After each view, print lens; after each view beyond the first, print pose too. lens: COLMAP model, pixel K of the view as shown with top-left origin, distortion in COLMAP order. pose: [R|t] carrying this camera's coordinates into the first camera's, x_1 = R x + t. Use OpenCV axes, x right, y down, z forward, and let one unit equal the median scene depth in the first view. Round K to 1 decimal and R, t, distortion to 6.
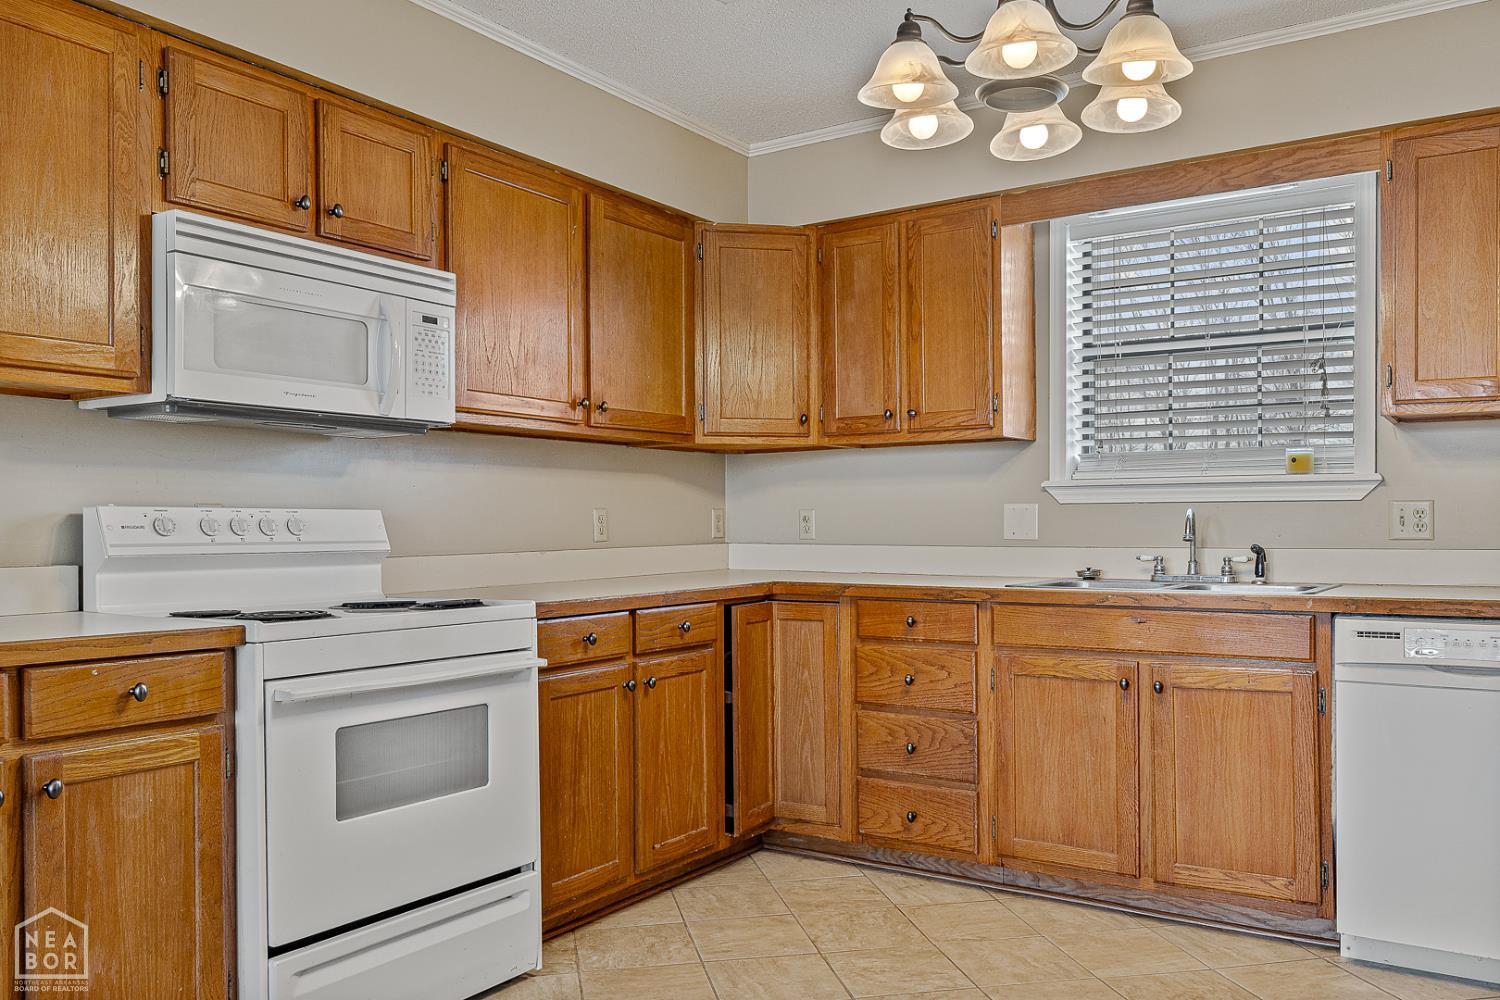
lens RADIAL K [[1199.8, 0, 757.9], [0, 1199.8, 528.9], [0, 0, 1]] dist [-0.000983, -0.000643]
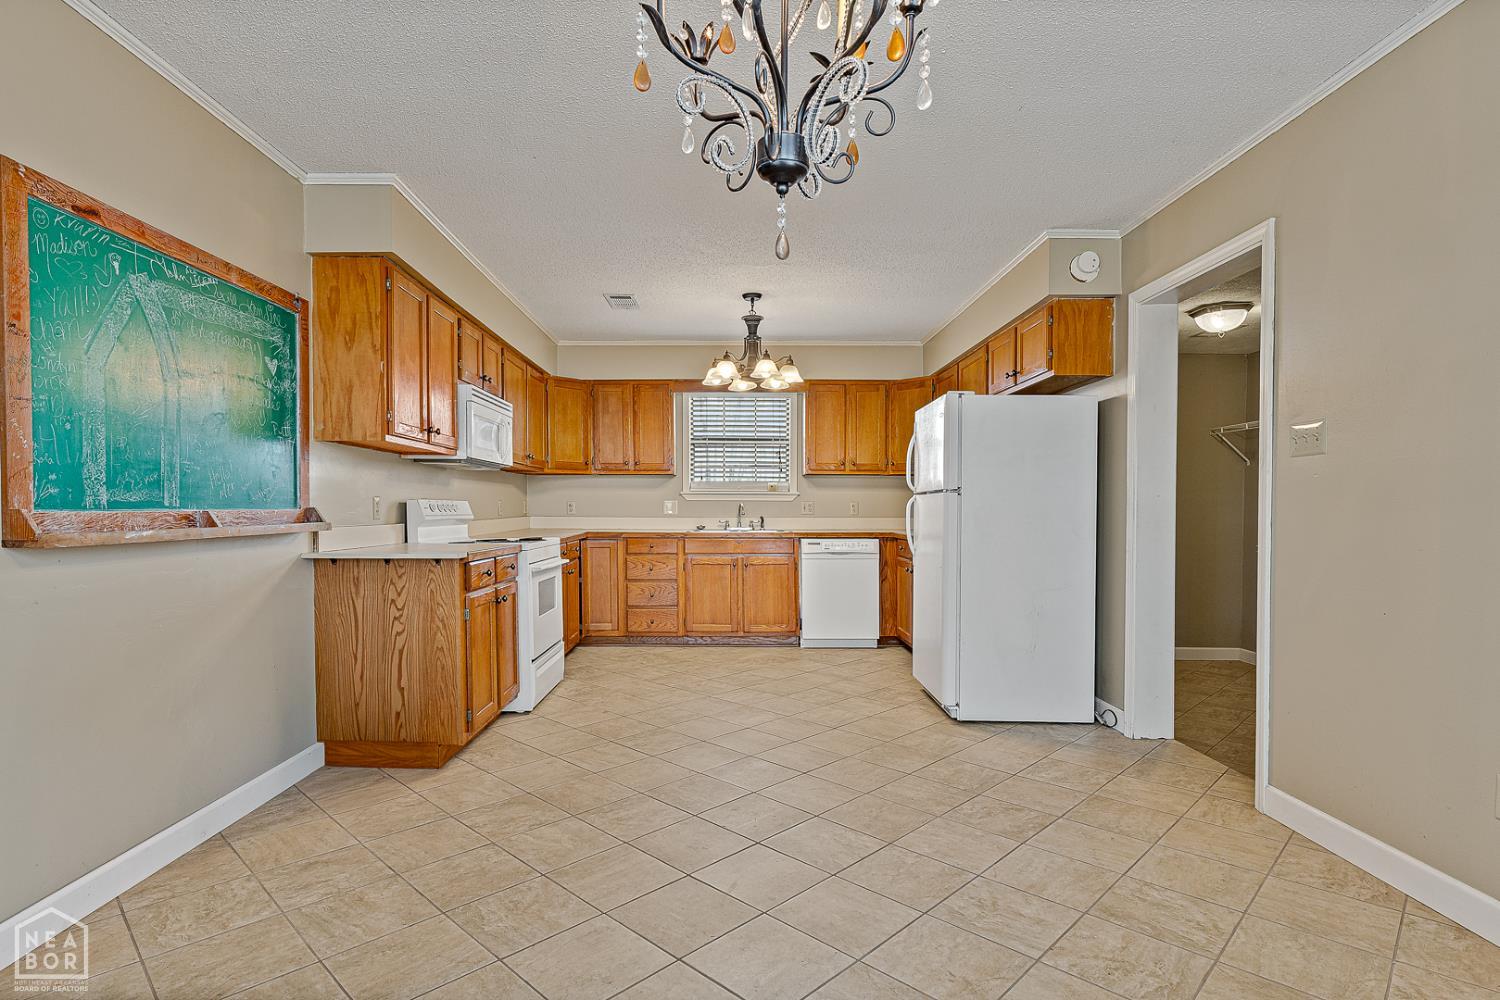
lens RADIAL K [[749.5, 0, 744.7], [0, 749.5, 505.7], [0, 0, 1]] dist [-0.000872, -0.000461]
pose [[0.827639, 0.006315, 0.561225, -0.651597], [-0.003485, 0.999975, -0.006113, 0.000144], [-0.561250, 0.003104, 0.827641, -0.473658]]
